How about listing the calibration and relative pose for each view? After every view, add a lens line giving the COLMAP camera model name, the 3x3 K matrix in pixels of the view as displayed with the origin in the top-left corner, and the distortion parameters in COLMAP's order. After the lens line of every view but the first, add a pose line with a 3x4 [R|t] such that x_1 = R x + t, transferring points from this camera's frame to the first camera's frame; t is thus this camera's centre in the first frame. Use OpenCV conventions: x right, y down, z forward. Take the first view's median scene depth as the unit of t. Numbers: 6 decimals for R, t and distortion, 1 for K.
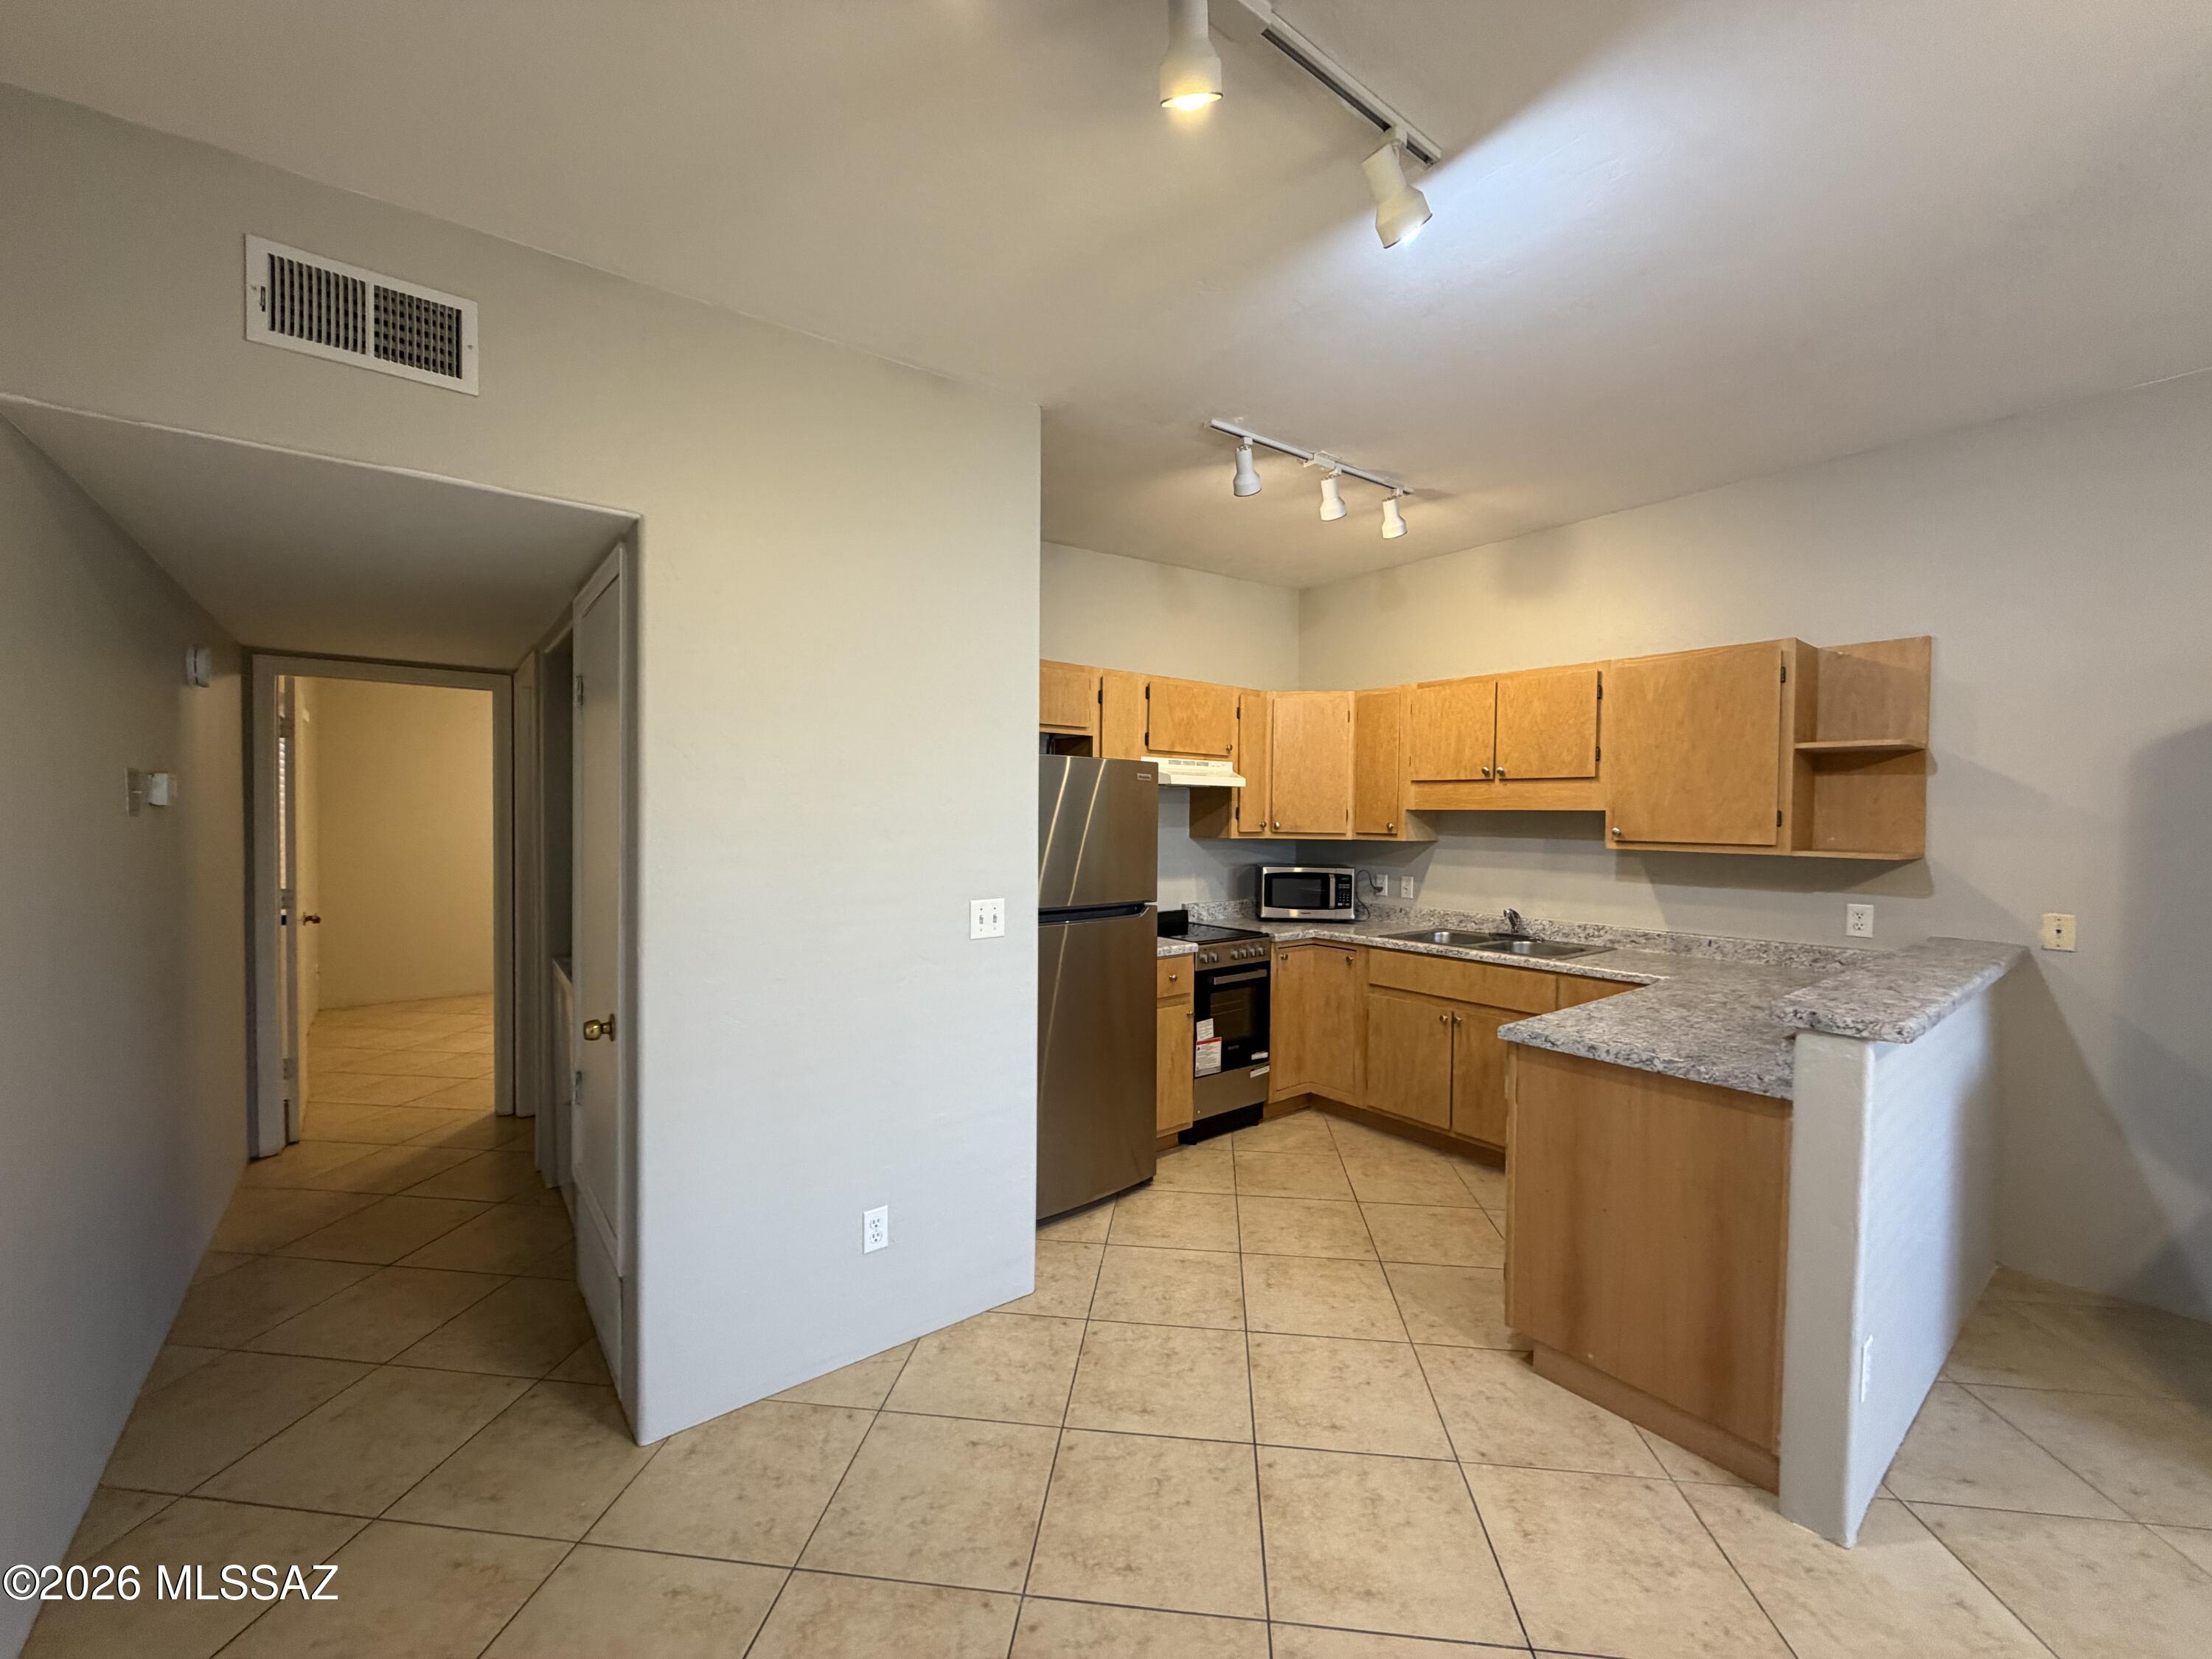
lens RADIAL K [[889.5, 0, 1101.3], [0, 889.5, 831.3], [0, 0, 1]] dist [0.000488, -0.000096]
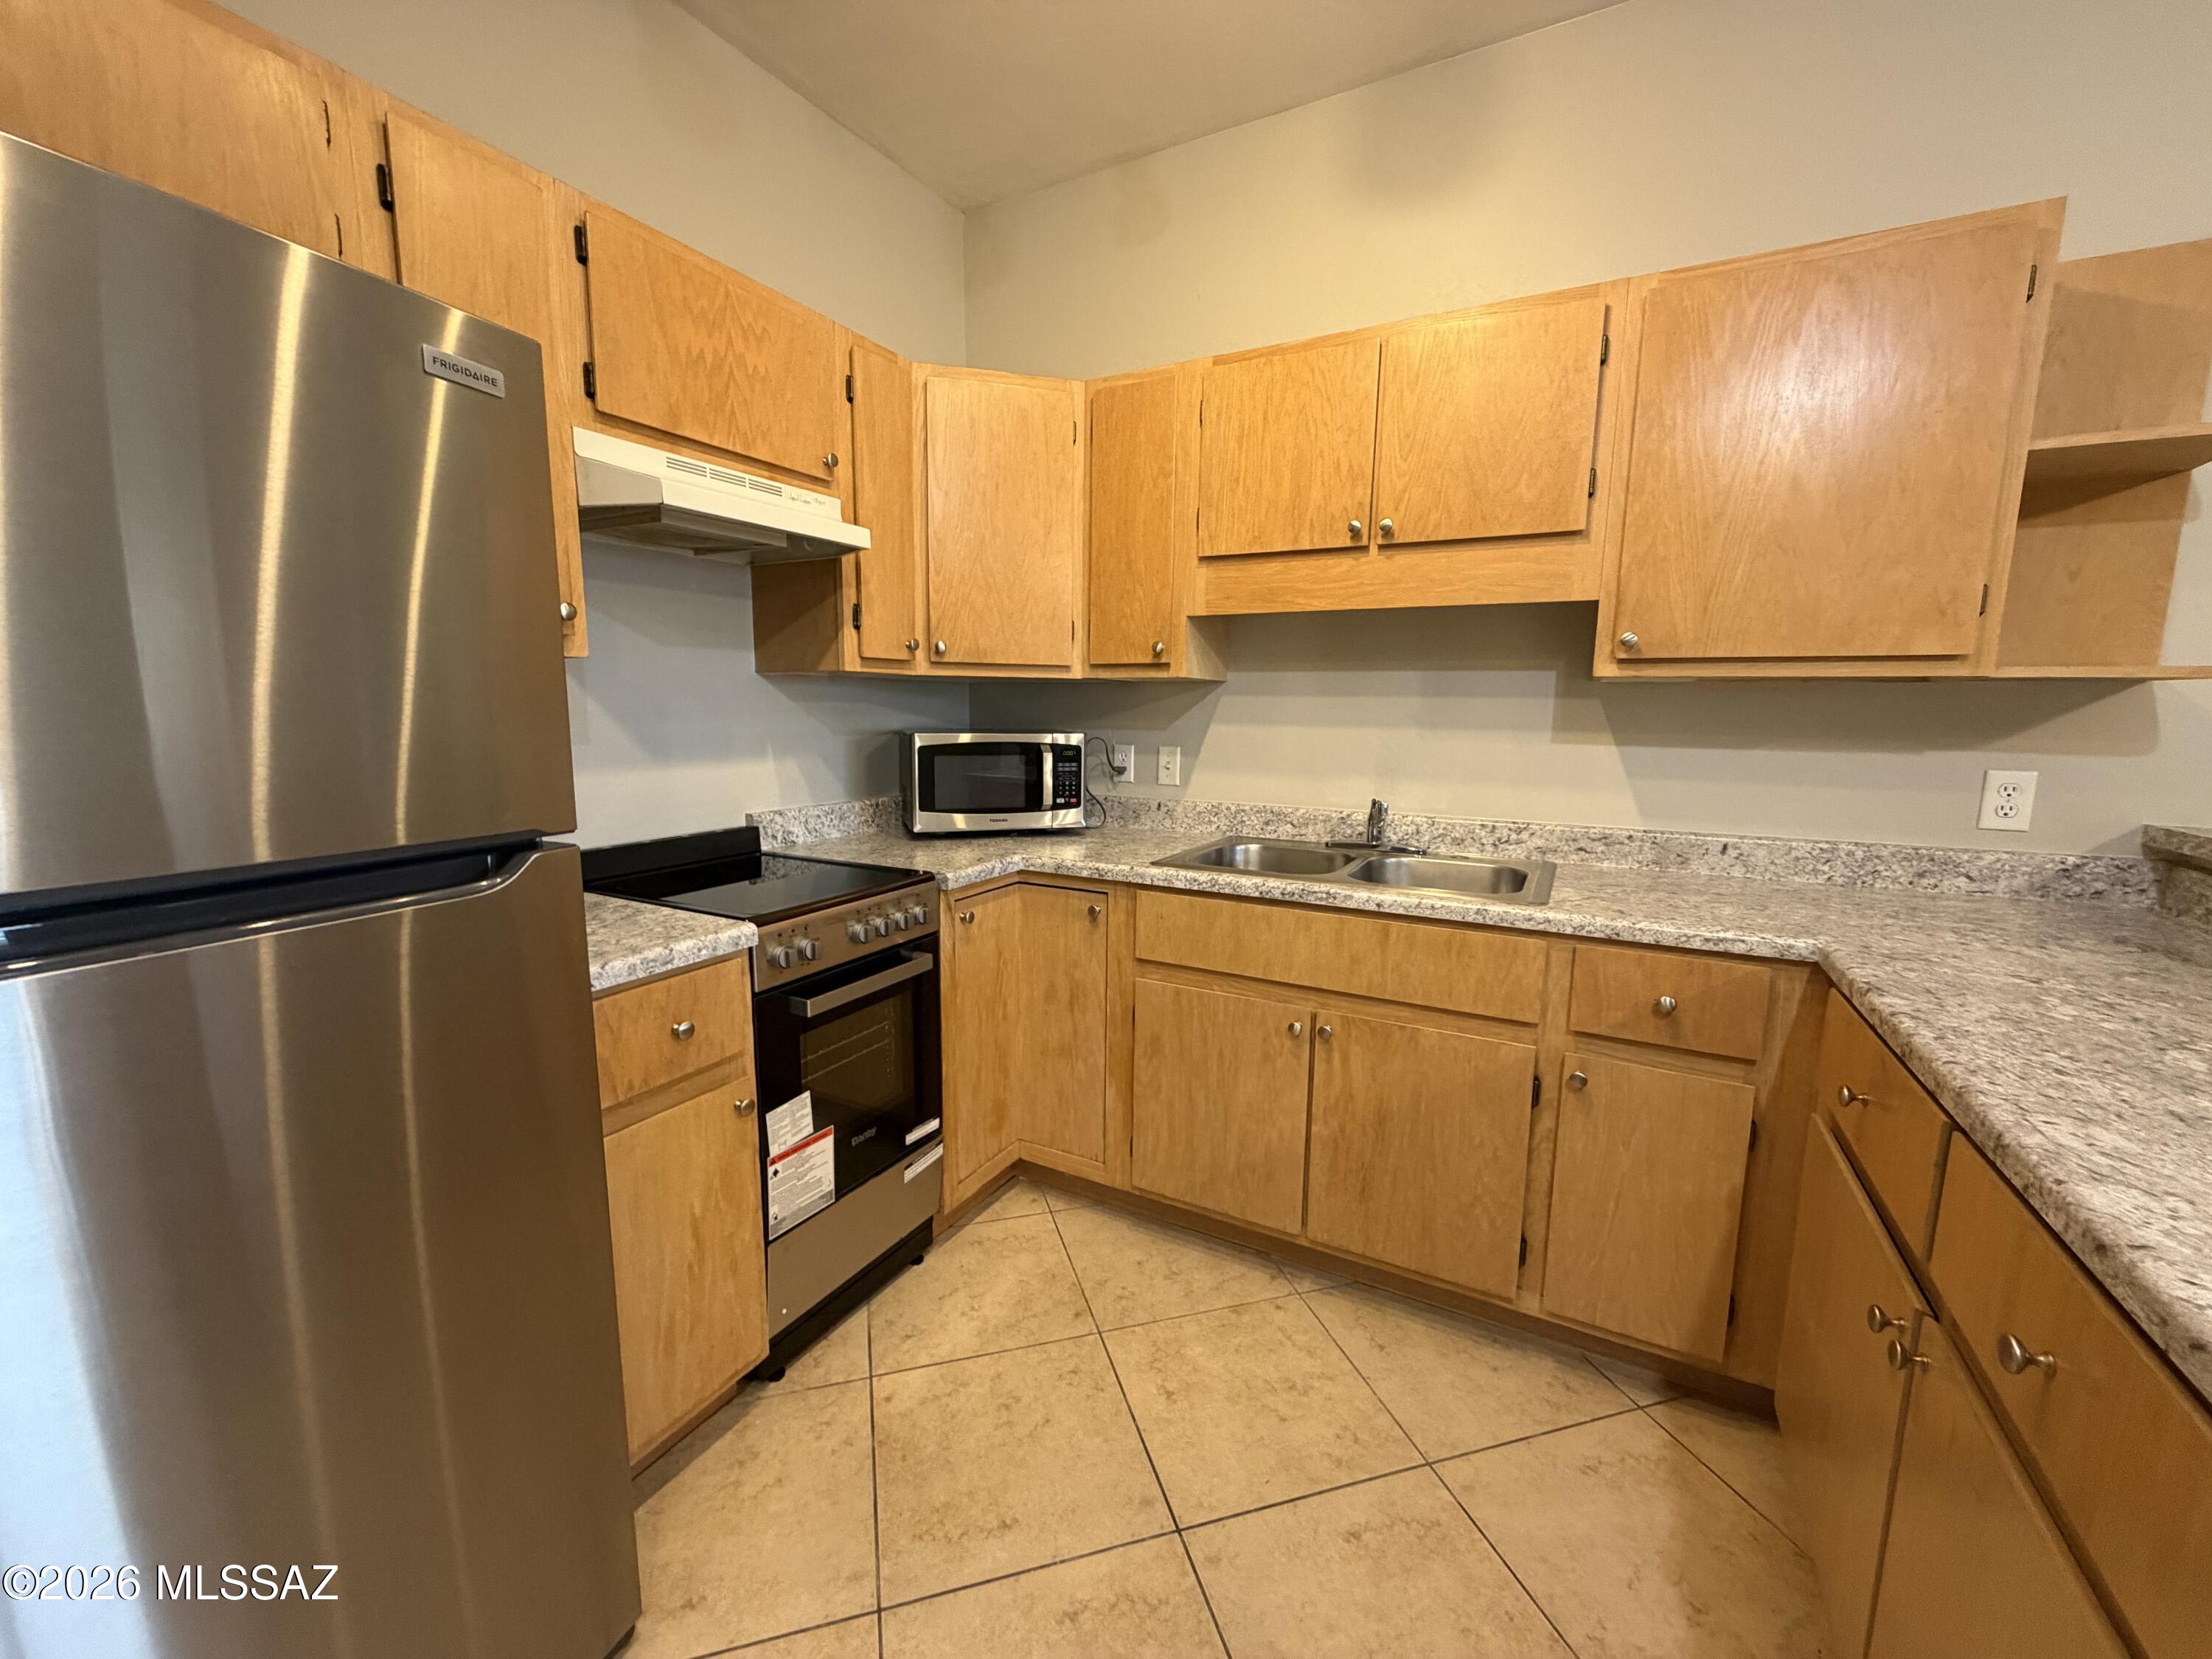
lens RADIAL K [[889.5, 0, 1106.3], [0, 889.5, 830.1], [0, 0, 1]] dist [0.000488, -0.000096]
pose [[0.920965, -0.054803, 0.385773, 0.107932], [0.005625, 0.991827, 0.127469, 0.039713], [-0.389606, -0.115224, 0.913745, 0.627181]]
